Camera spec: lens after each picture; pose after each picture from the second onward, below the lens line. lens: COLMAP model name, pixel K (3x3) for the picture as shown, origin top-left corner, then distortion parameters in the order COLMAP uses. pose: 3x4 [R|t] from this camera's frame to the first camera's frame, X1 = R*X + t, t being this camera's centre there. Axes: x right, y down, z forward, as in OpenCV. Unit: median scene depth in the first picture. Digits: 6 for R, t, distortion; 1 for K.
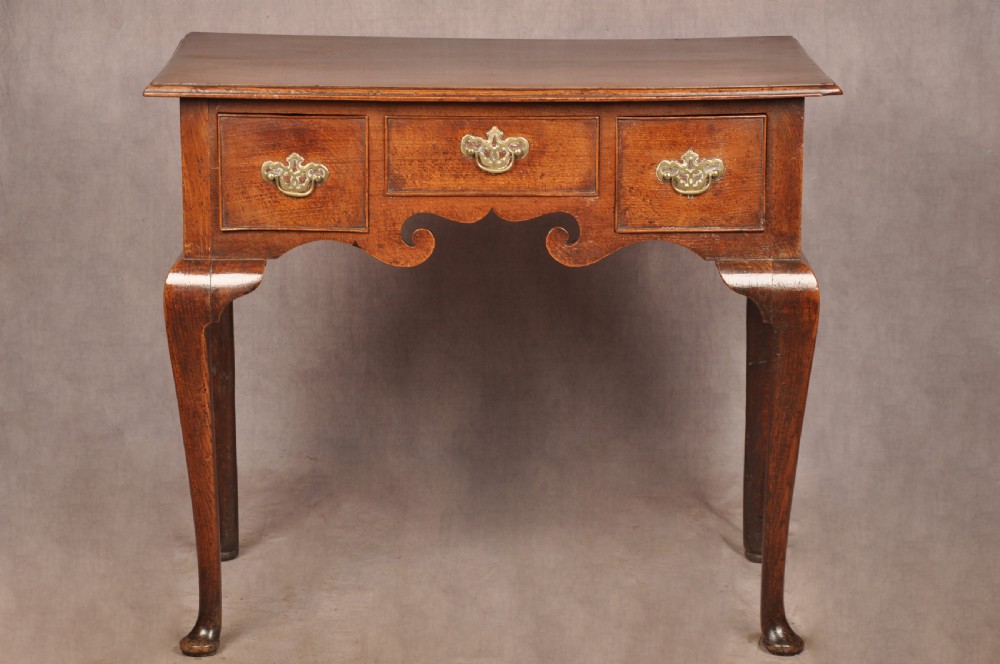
lens RADIAL K [[2690.8, 0, 499.4], [0, 2690.8, 342.5], [0, 0, 1]] dist [0.601344, -0.399896]
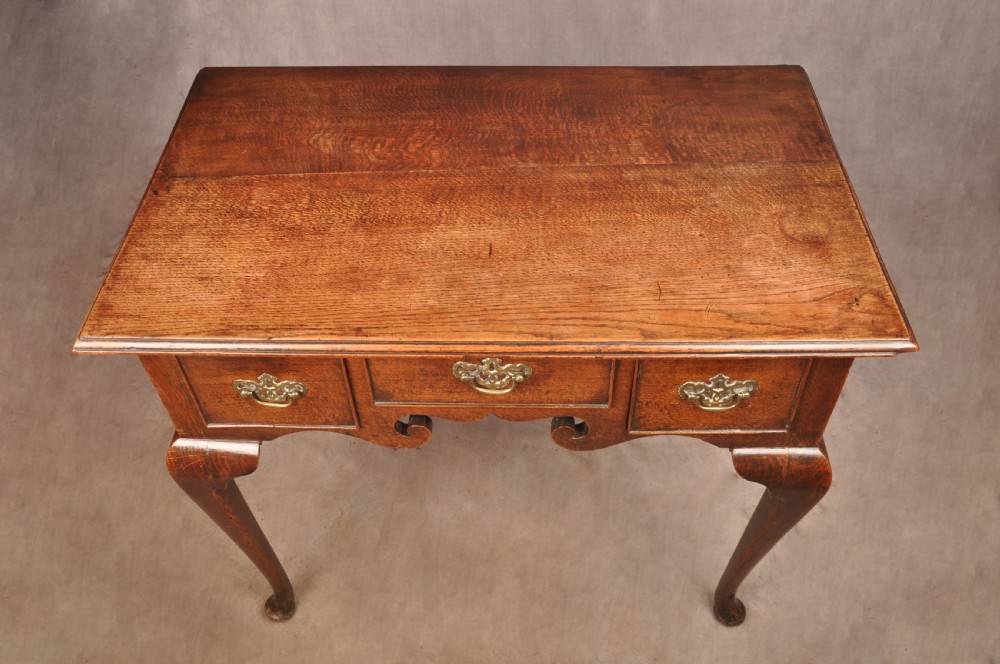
lens RADIAL K [[890.8, 0, 499.3], [0, 890.8, 343.6], [0, 0, 1]] dist [-0.097896, 0.007907]
pose [[0.995567, 0.053838, -0.077123, 0.021672], [0.001650, 0.809849, 0.586637, -0.244848], [0.094041, -0.584163, 0.806170, 0.775507]]
